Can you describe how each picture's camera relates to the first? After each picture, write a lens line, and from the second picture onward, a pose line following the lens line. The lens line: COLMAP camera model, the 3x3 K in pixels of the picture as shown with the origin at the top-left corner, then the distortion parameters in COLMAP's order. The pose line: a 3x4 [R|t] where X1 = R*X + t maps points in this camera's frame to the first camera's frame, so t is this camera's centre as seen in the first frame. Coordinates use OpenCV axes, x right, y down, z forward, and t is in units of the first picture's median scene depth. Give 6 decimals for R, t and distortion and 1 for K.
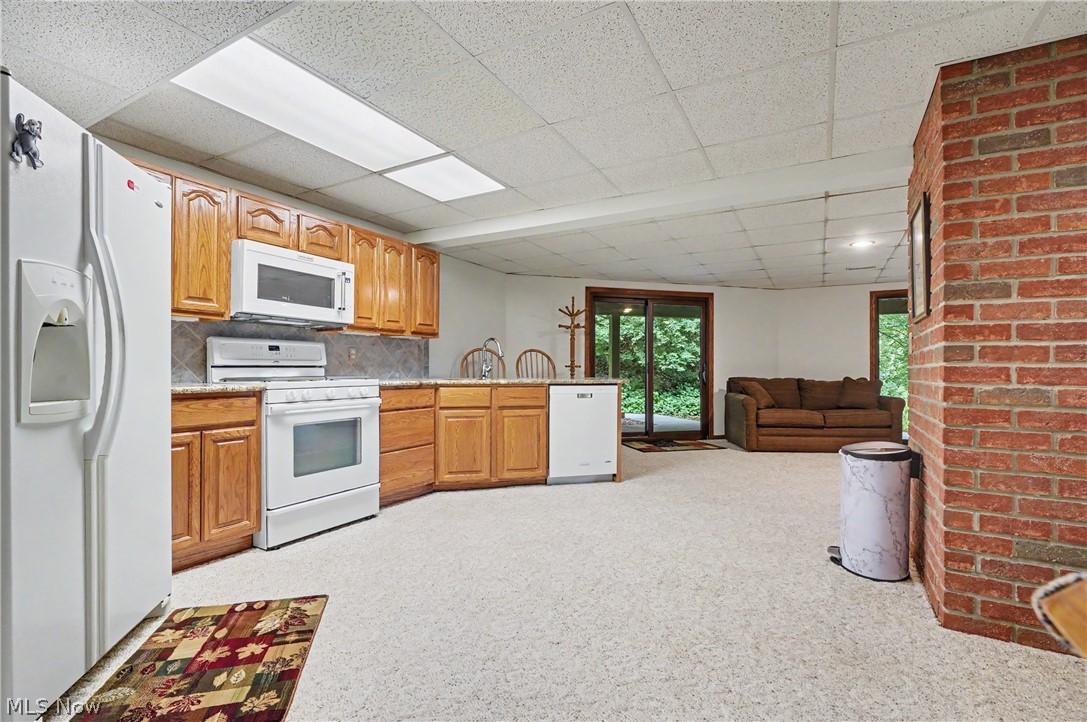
lens RADIAL K [[497.5, 0, 545.4], [0, 497.5, 364.6], [0, 0, 1]] dist [-0.001293, -0.000017]
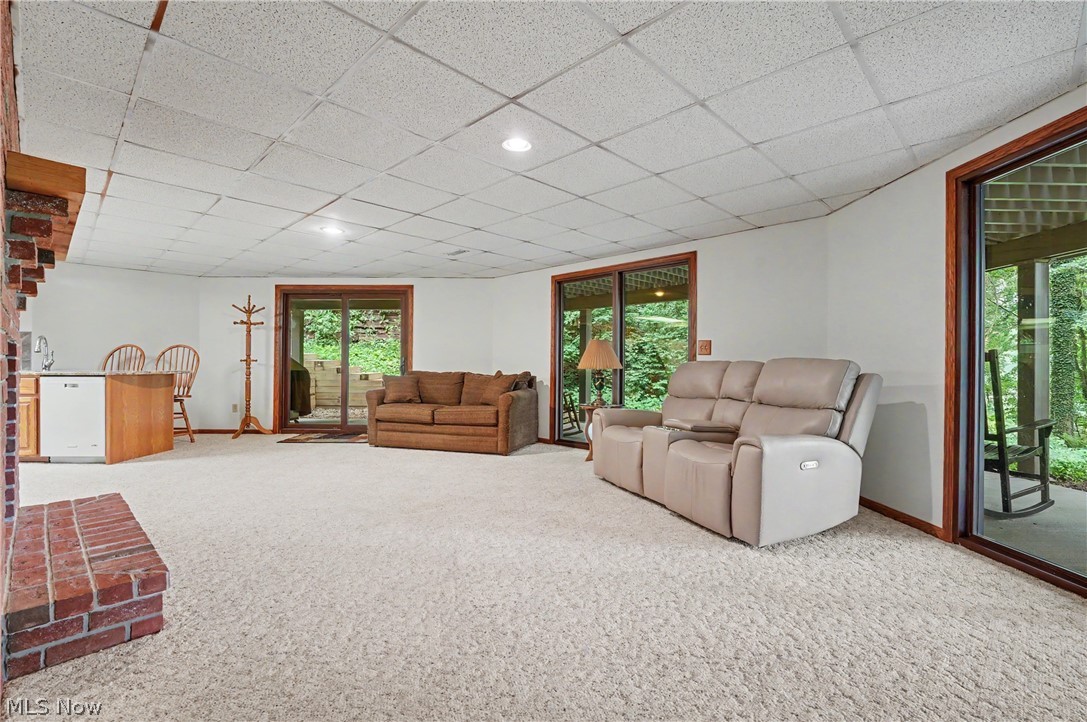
lens RADIAL K [[497.5, 0, 542.1], [0, 497.5, 363.4], [0, 0, 1]] dist [-0.001293, -0.000017]
pose [[0.964787, -0.003330, -0.263012, 0.945604], [0.004581, 0.999981, 0.004141, 0.008564], [0.262993, -0.005200, 0.964784, 0.137024]]
